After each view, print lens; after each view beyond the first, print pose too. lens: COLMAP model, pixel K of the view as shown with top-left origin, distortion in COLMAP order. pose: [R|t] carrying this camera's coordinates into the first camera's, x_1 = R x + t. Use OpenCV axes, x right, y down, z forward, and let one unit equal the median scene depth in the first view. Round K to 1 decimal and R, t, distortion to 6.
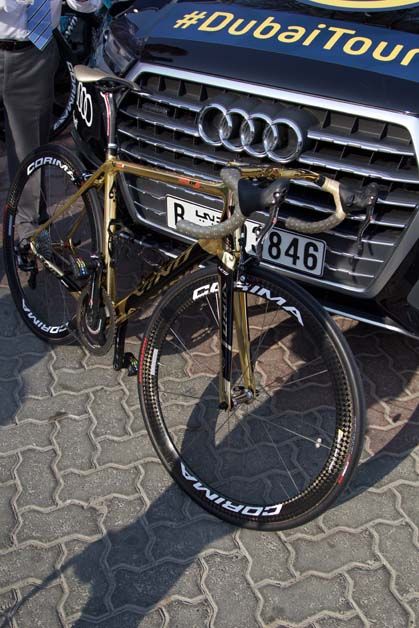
lens RADIAL K [[685.7, 0, 208.3], [0, 685.7, 312.5], [0, 0, 1]] dist [-0.117500, 0.000000]
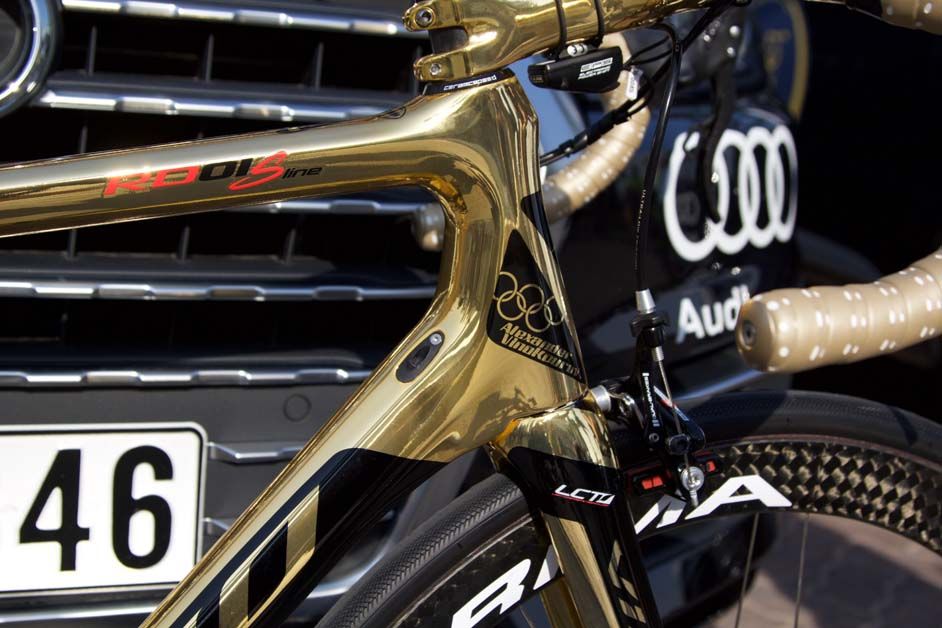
lens RADIAL K [[1354.1, 0, 471.3], [0, 1354.1, 315.7], [0, 0, 1]] dist [-0.014263, 0.000000]
pose [[0.625829, -0.112536, 0.771799, -0.135249], [0.377018, 0.909898, -0.173041, -0.018122], [-0.682785, 0.399276, 0.611869, 0.600877]]
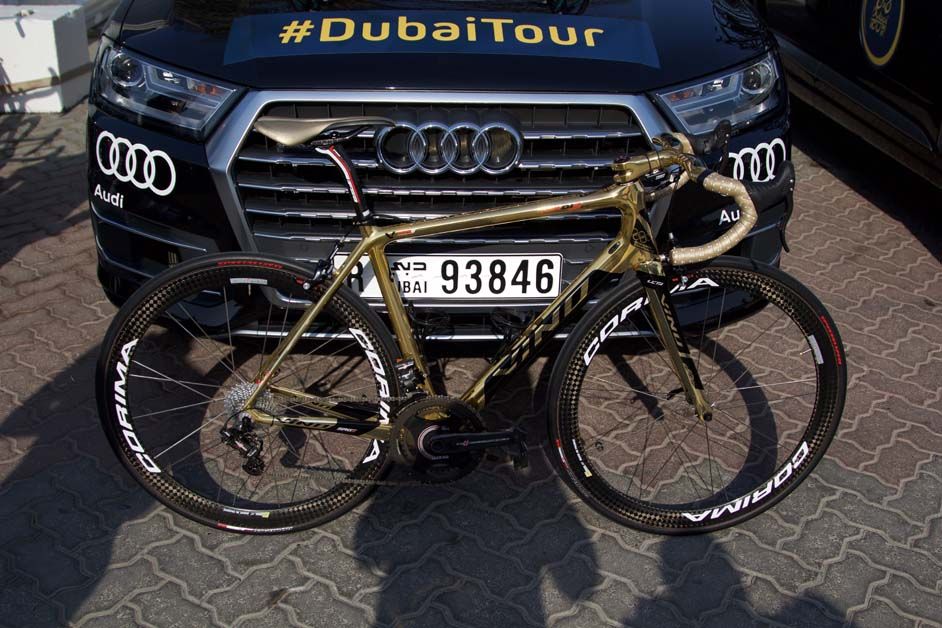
lens RADIAL K [[1028.6, 0, 473.6], [0, 1028.6, 317.9], [0, 0, 1]] dist [-0.117500, 0.000000]
pose [[0.814162, -0.244234, 0.526773, -0.600213], [0.322103, 0.944816, -0.059775, 0.013820], [-0.483105, 0.218342, 0.847901, -0.024345]]
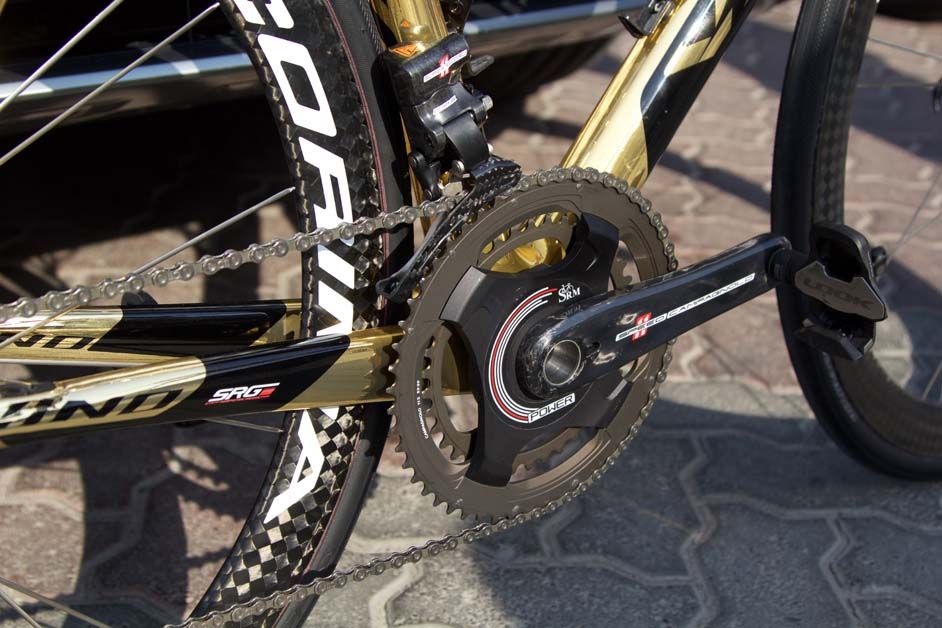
lens RADIAL K [[1406.6, 0, 466.8], [0, 1406.6, 323.5], [0, 0, 1]] dist [-0.018767, 0.000000]
pose [[0.332023, -0.404427, 0.852174, -0.424883], [0.507839, 0.837958, 0.199816, -0.042985], [-0.794896, 0.366423, 0.483605, 0.835977]]
